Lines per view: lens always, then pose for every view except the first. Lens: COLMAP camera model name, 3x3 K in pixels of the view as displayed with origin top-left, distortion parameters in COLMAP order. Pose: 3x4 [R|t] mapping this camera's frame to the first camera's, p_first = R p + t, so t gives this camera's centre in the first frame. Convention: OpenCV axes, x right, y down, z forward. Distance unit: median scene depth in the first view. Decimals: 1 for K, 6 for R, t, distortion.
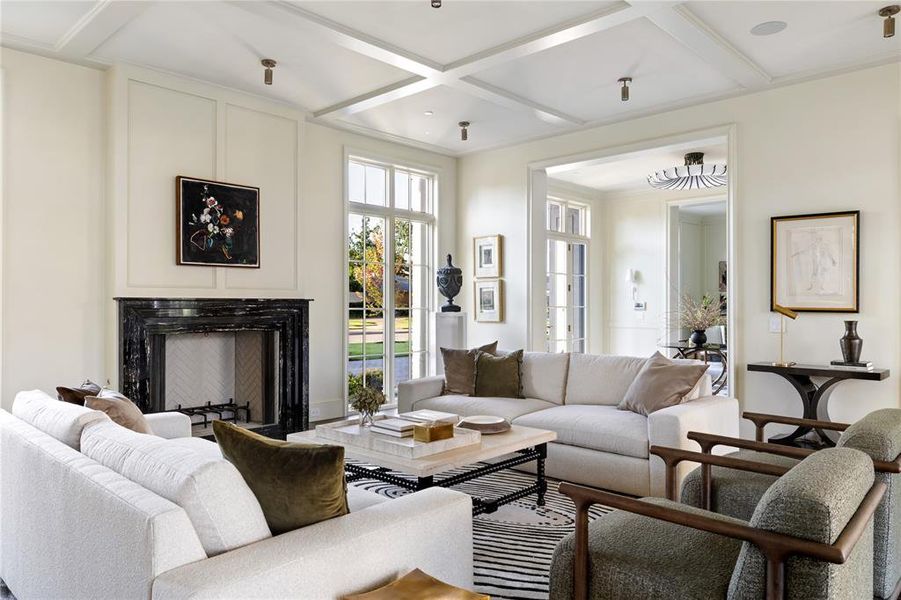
lens RADIAL K [[602.2, 0, 456.8], [0, 602.2, 304.5], [0, 0, 1]] dist [-0.001404, -0.000831]
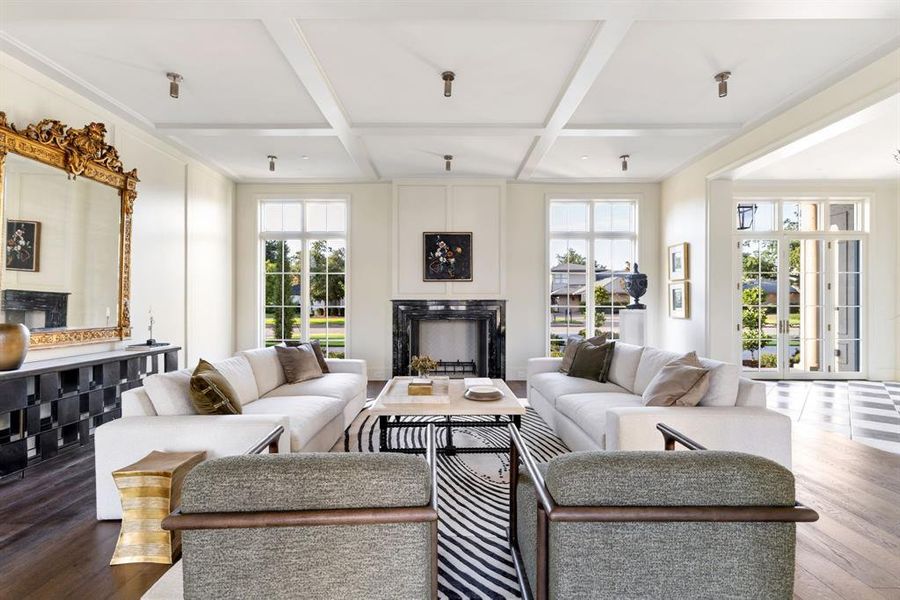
lens RADIAL K [[395.4, 0, 458.1], [0, 395.4, 304.3], [0, 0, 1]] dist [-0.004437, 0.002332]
pose [[0.697588, 0.002623, -0.716494, 0.316728], [-0.000421, 0.999995, 0.003252, -0.000669], [0.716499, -0.001967, 0.697586, 0.169240]]
